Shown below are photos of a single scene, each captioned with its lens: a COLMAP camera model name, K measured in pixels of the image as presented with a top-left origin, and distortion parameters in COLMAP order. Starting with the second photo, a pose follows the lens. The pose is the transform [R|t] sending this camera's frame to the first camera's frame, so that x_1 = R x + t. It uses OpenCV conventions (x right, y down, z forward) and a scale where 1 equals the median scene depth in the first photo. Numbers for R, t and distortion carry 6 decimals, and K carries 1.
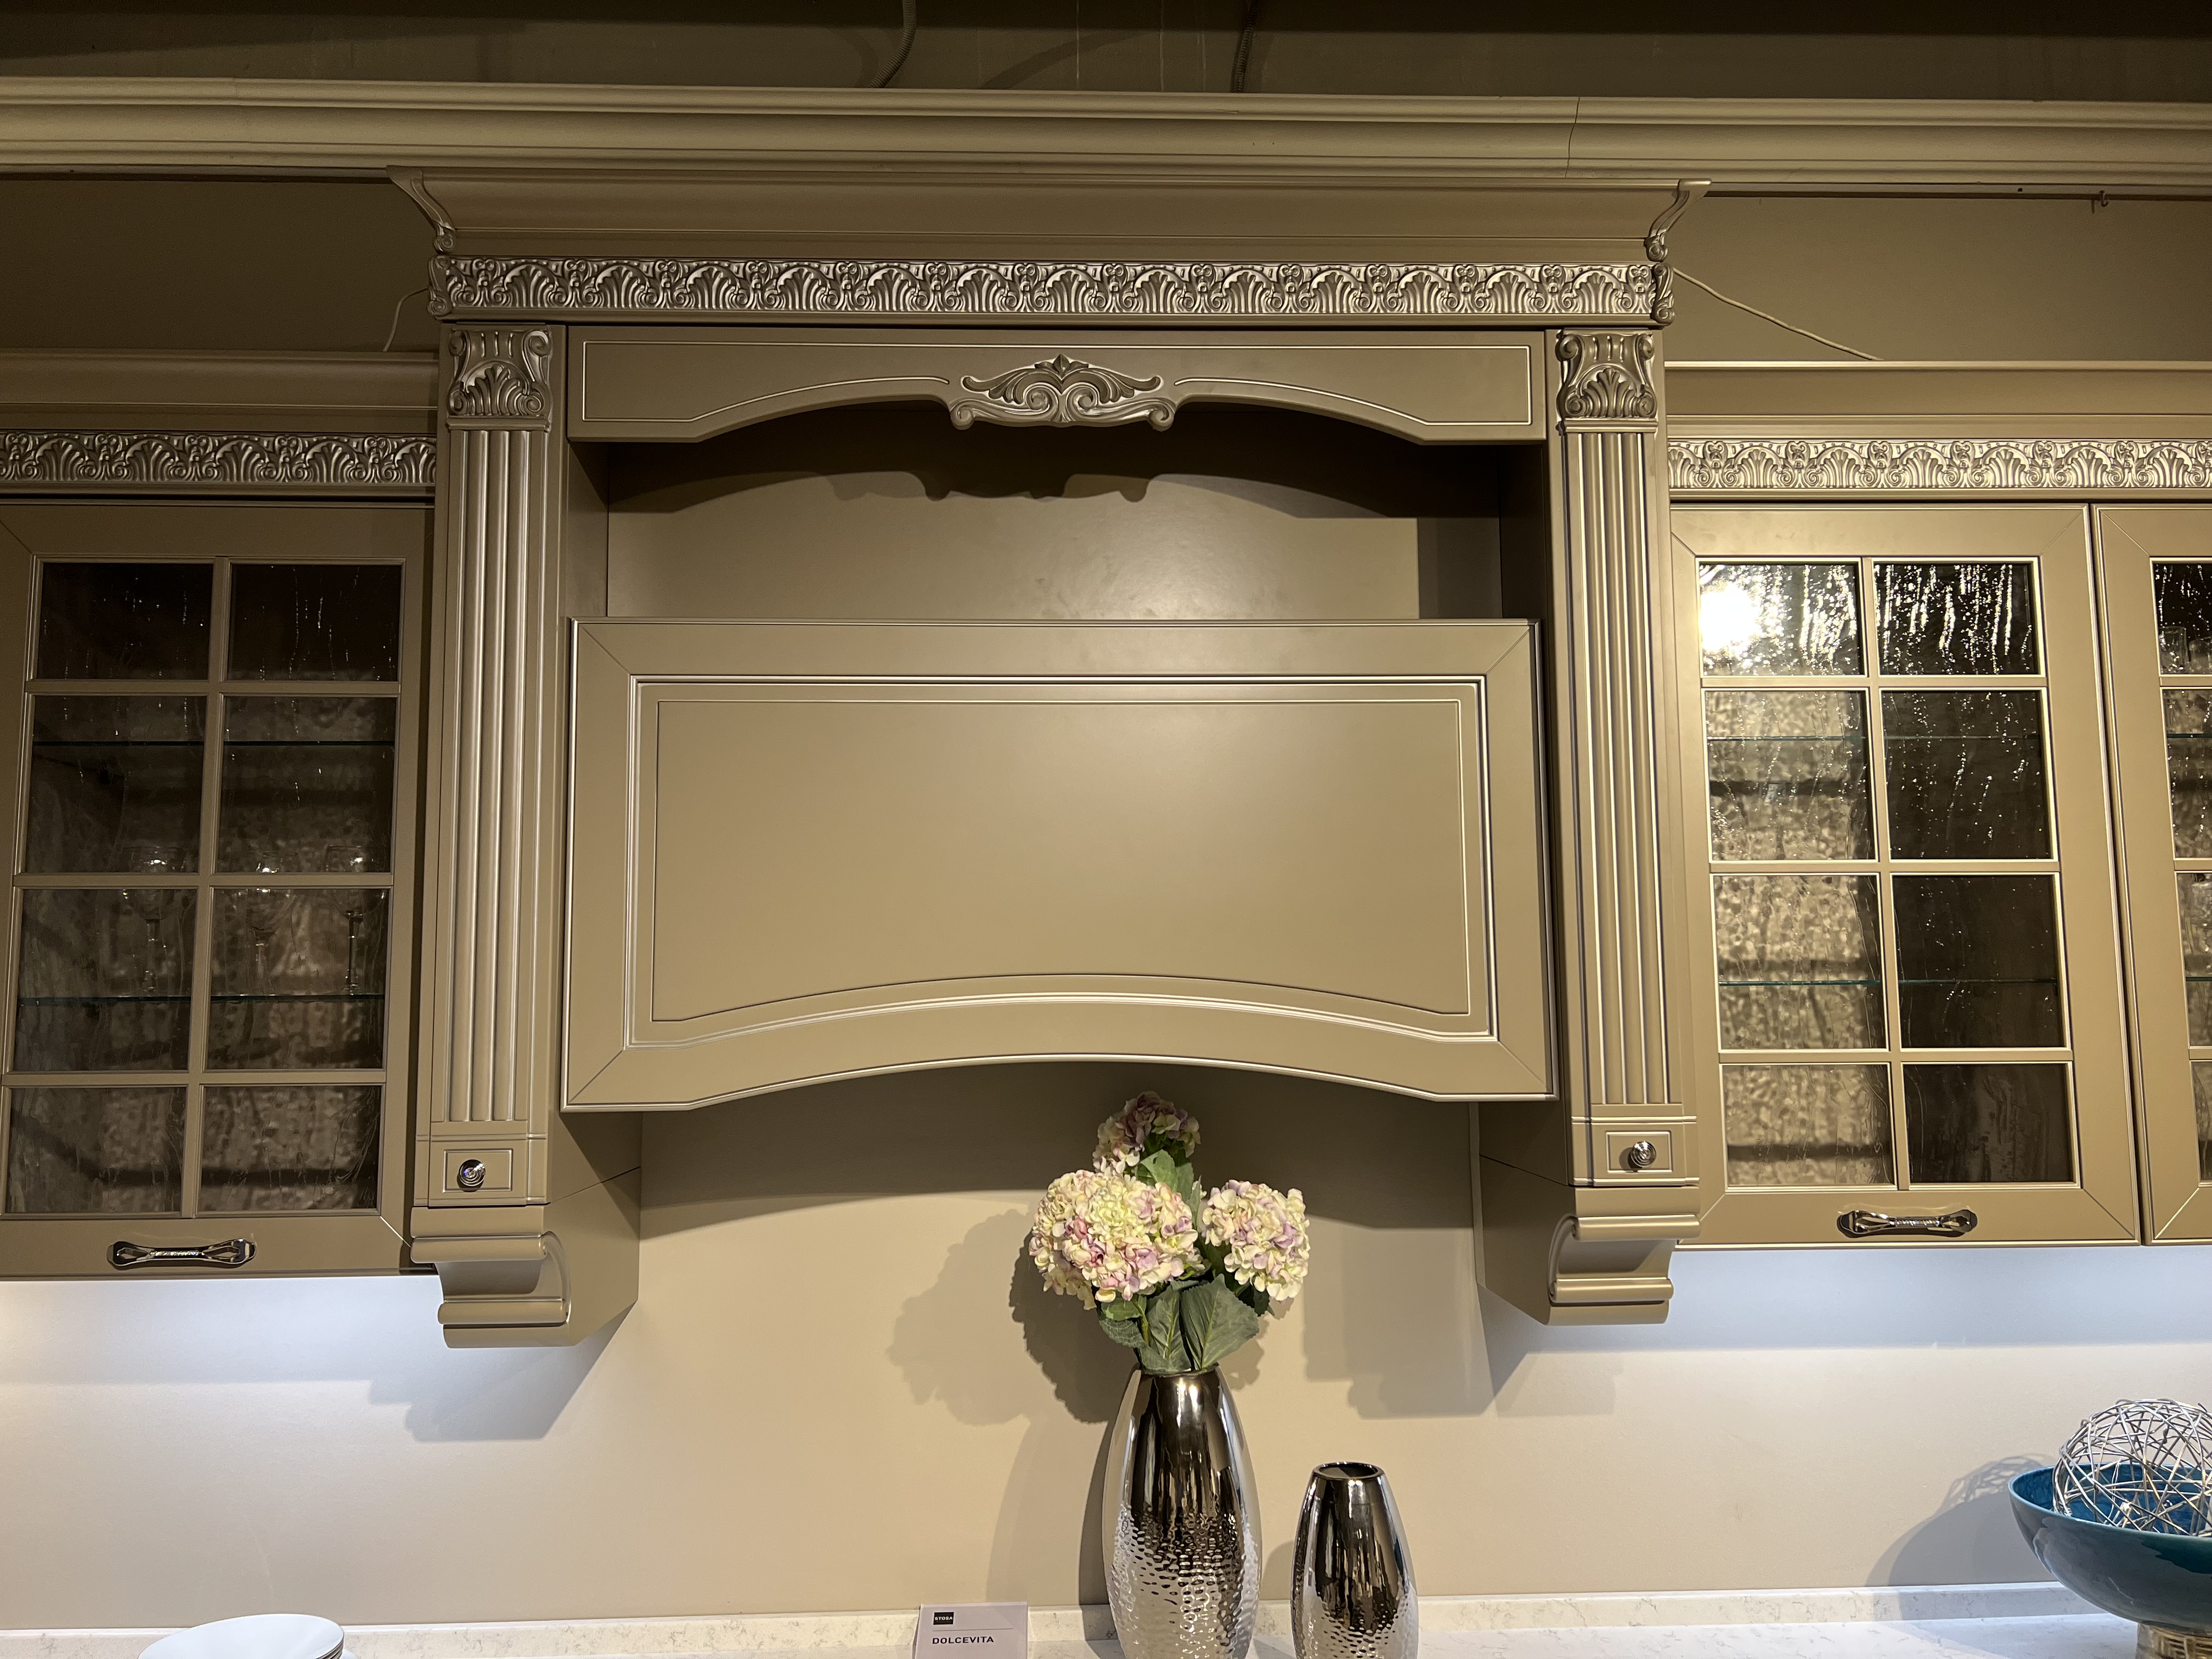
lens RADIAL K [[1626.6, 0, 1106.0], [0, 1626.6, 829.5], [0, 0, 1]] dist [0.076528, -0.109916]
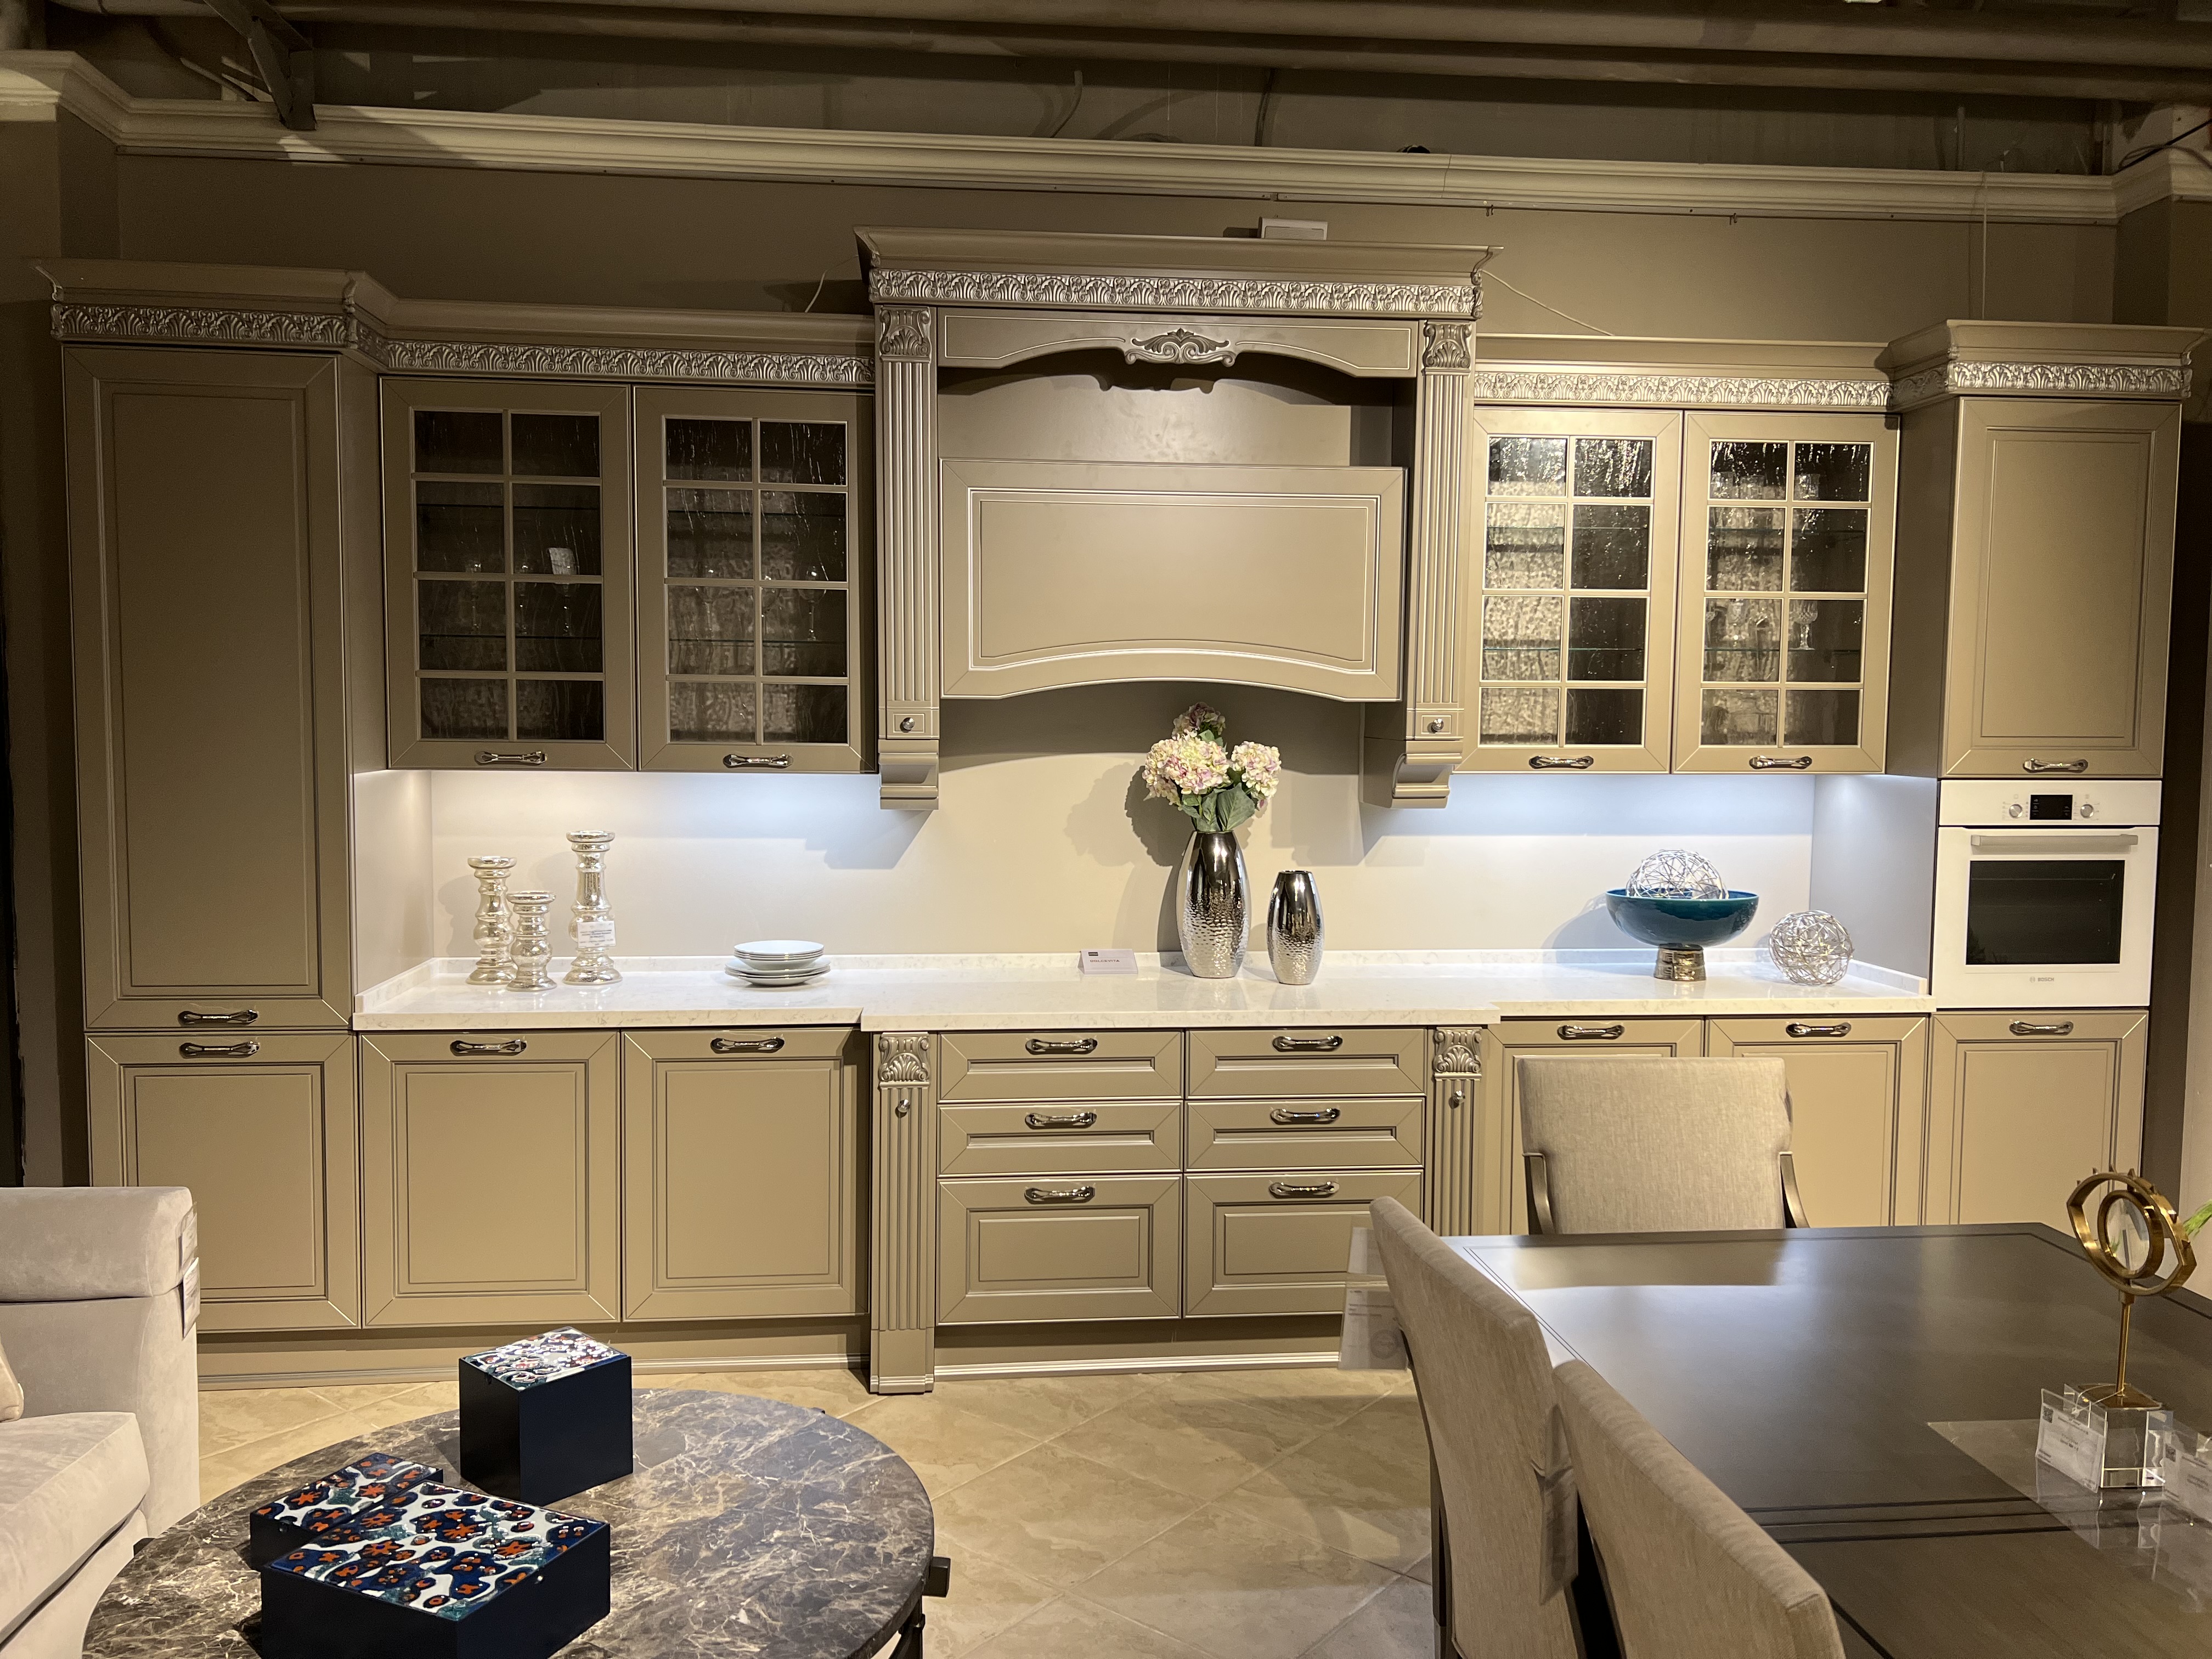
lens RADIAL K [[1679.9, 0, 1106.0], [0, 1679.9, 829.5], [0, 0, 1]] dist [0.203858, -0.578962]
pose [[0.997629, 0.011700, 0.067817, -0.242680], [-0.023639, 0.983743, 0.178020, -0.051763], [-0.064632, -0.179201, 0.981687, -1.107496]]
